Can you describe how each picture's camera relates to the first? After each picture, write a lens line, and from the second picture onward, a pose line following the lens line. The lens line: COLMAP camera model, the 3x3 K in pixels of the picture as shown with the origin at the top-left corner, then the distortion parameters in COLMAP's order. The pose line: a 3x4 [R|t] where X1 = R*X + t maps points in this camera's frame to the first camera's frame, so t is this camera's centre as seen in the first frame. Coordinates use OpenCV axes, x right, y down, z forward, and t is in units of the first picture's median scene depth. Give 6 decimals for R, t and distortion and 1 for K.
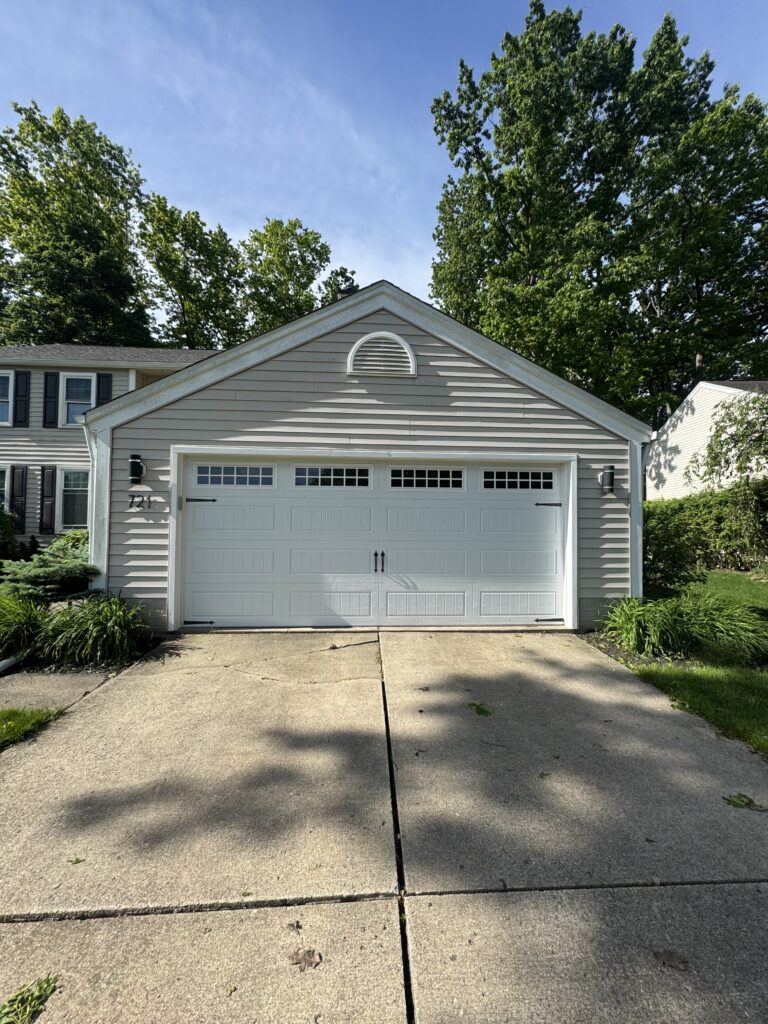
lens RADIAL K [[406.1, 0, 385.5], [0, 406.1, 513.9], [0, 0, 1]] dist [-0.006761, 0.000716]
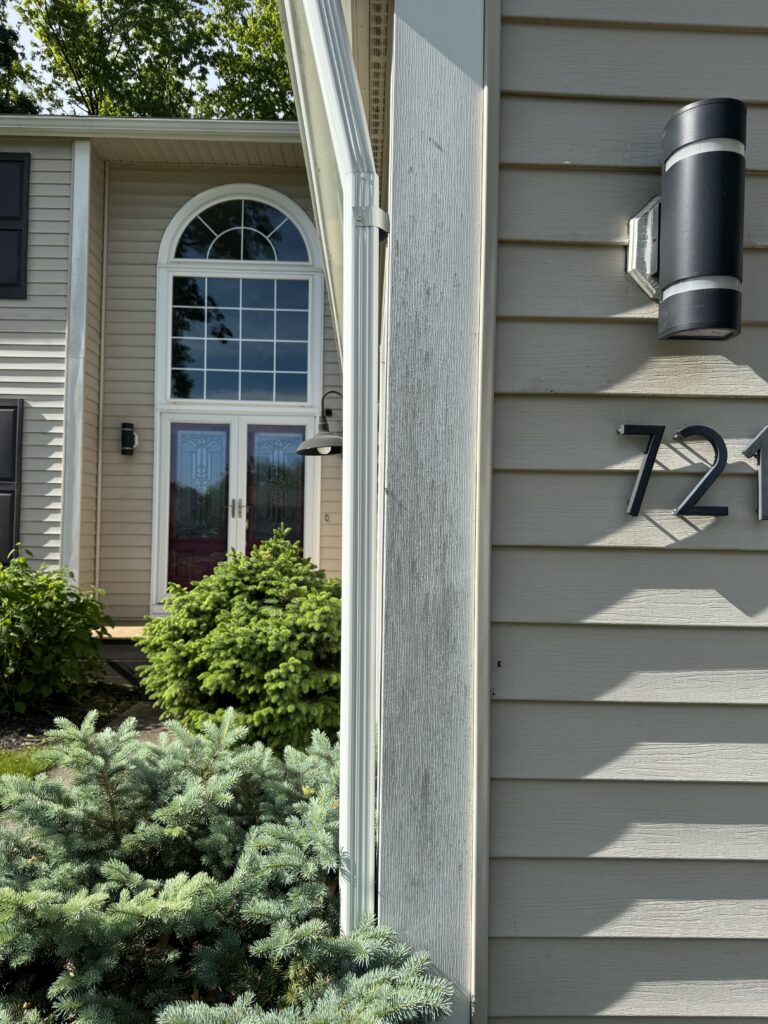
lens RADIAL K [[723.4, 0, 378.8], [0, 723.4, 518.3], [0, 0, 1]] dist [0.029507, -0.037170]
pose [[0.998832, 0.005962, -0.047959, -0.319011], [-0.005911, 0.999982, 0.001199, -0.006583], [0.047965, -0.000914, 0.998849, 0.338594]]
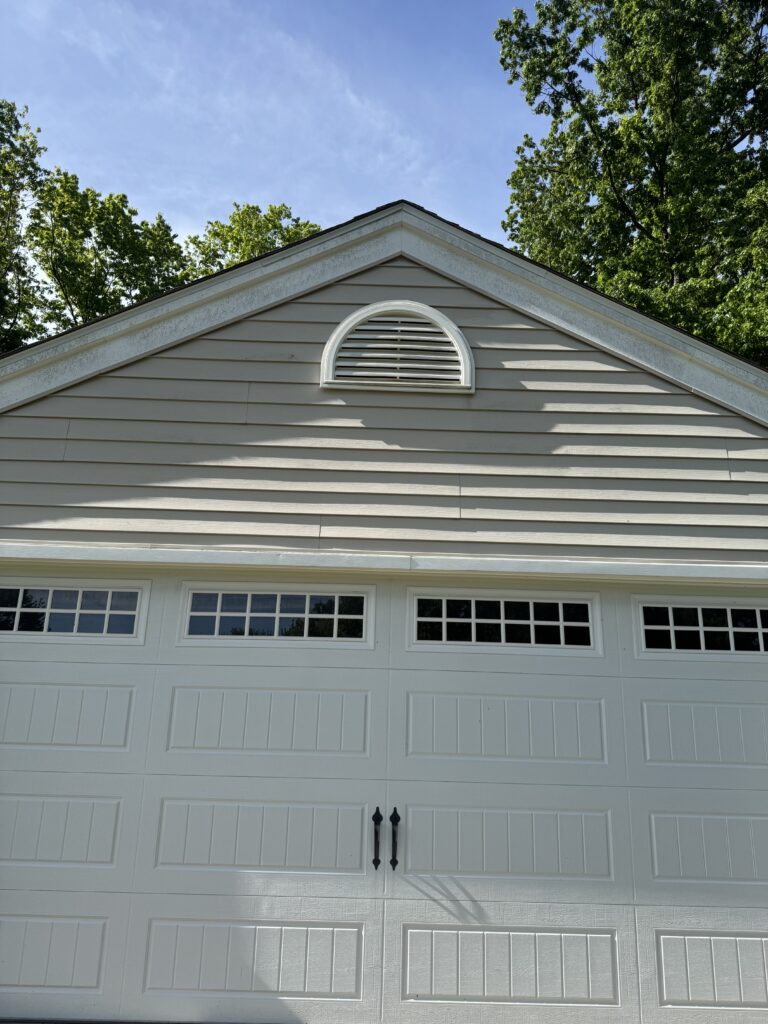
lens RADIAL K [[720.5, 0, 388.1], [0, 720.5, 504.8], [0, 0, 1]] dist [0.063192, -0.075951]
pose [[0.998664, 0.002320, -0.051630, 0.010669], [-0.015086, 0.968572, -0.248276, -0.008492], [0.049431, 0.248723, 0.967312, 0.121308]]
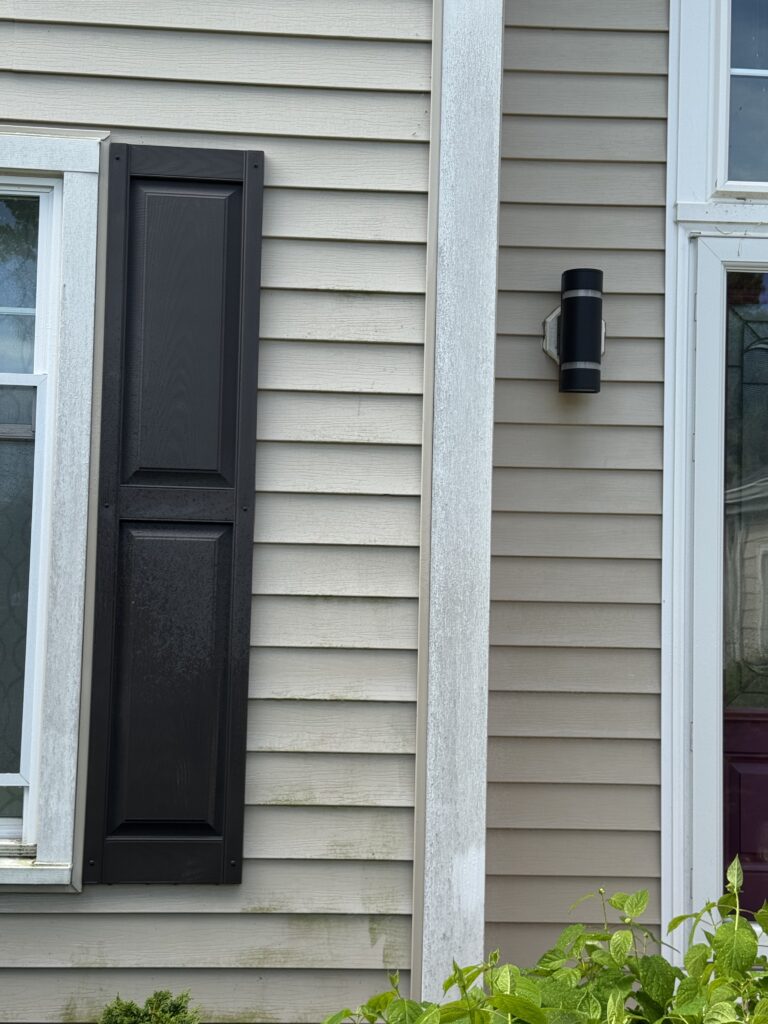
lens RADIAL K [[1455.2, 0, 386.9], [0, 1455.2, 525.7], [0, 0, 1]] dist [0.085207, 0.000000]
pose [[0.999800, 0.014503, 0.013742, -0.661497], [-0.014006, 0.999270, -0.035544, -0.017908], [-0.014247, 0.035345, 0.999274, 0.670522]]
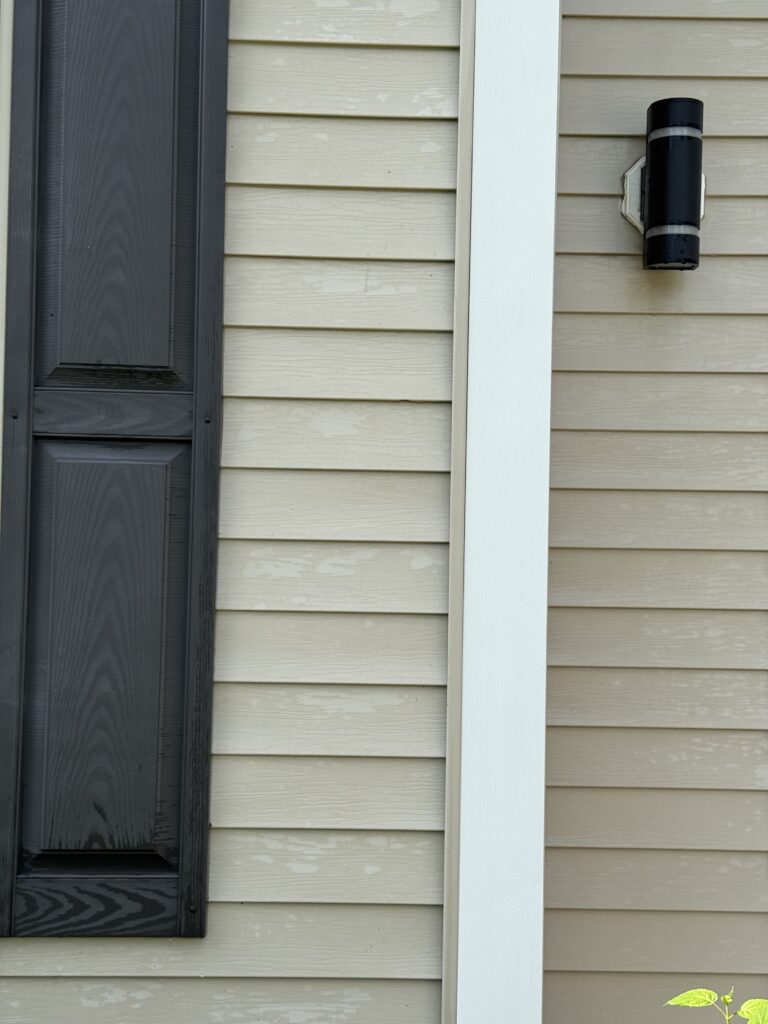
lens RADIAL K [[1438.2, 0, 401.3], [0, 1438.2, 522.1], [0, 0, 1]] dist [0.098843, 0.000000]
pose [[0.999559, 0.008862, -0.028330, -0.650514], [-0.009192, 0.999891, -0.011552, -0.013700], [0.028224, 0.011807, 0.999532, 0.767204]]
